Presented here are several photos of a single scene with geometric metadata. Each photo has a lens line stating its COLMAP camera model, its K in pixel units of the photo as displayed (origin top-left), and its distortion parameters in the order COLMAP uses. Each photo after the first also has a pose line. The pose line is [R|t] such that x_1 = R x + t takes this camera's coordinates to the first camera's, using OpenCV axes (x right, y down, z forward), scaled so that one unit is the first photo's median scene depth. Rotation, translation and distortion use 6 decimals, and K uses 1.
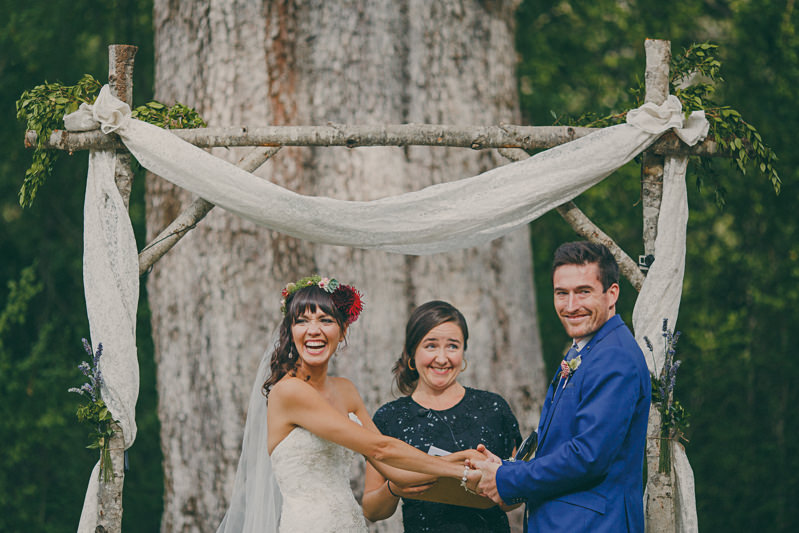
lens RADIAL K [[3149.6, 0, 581.0], [0, 3149.6, 267.9], [0, 0, 1]] dist [-0.345516, 3.952292]
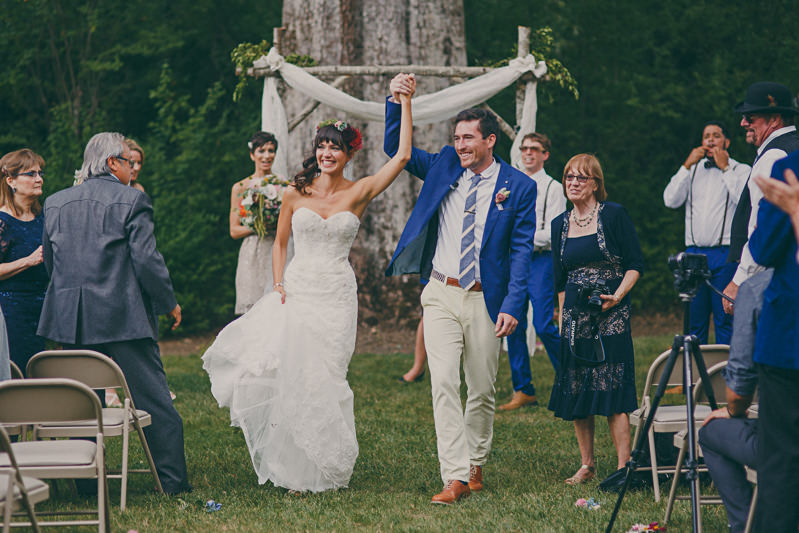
lens RADIAL K [[1963.1, 0, 399.5], [0, 1963.1, 266.5], [0, 0, 1]] dist [-0.152959, -0.934105]
pose [[0.998307, 0.019060, -0.054956, 0.015848], [-0.010429, 0.988131, 0.153260, -0.116845], [0.057225, -0.152428, 0.986657, -0.373893]]
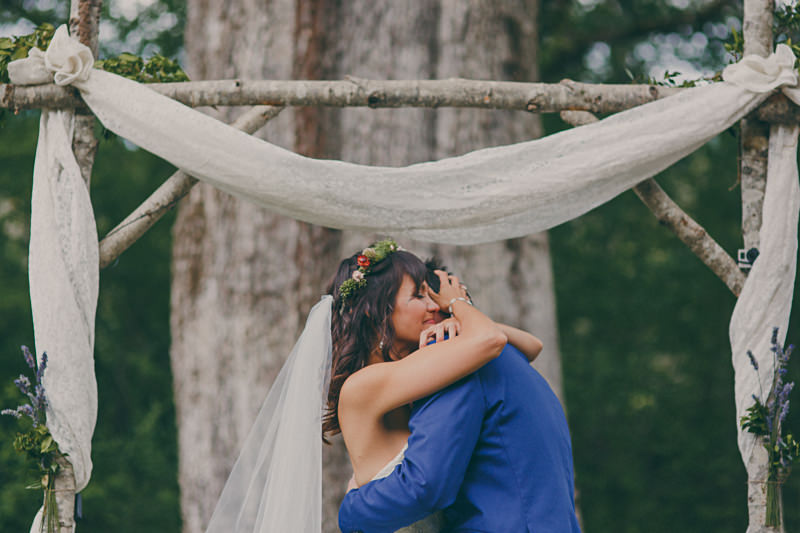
lens RADIAL K [[2027.4, 0, 450.0], [0, 2027.4, 266.0], [0, 0, 1]] dist [-0.106885, -0.419099]
pose [[0.999141, 0.002540, -0.041354, -0.032873], [-0.005917, 0.996637, -0.081730, 0.042039], [0.041007, 0.081905, 0.995796, 0.497726]]
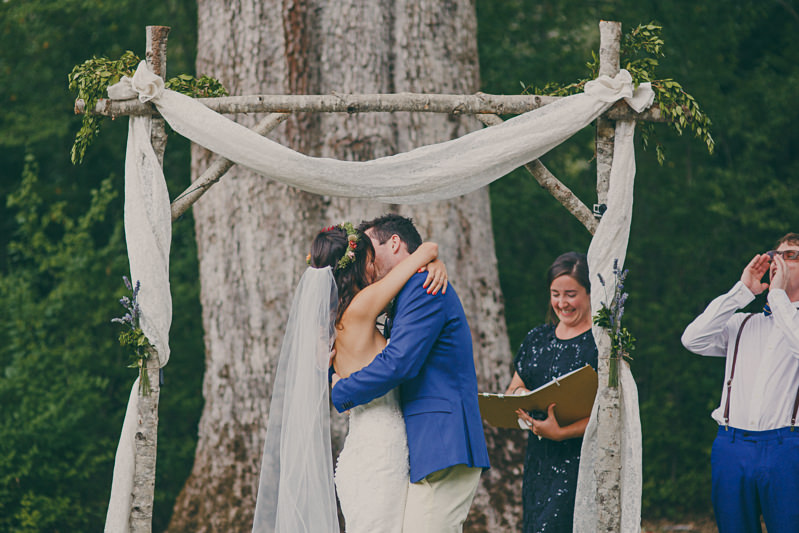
lens RADIAL K [[1963.1, 0, 399.5], [0, 1963.1, 266.5], [0, 0, 1]] dist [-0.152959, -0.934105]
pose [[0.998945, 0.005671, -0.045576, -0.020938], [-0.002525, 0.997628, 0.068794, -0.031496], [0.045858, -0.068606, 0.996589, 0.262339]]
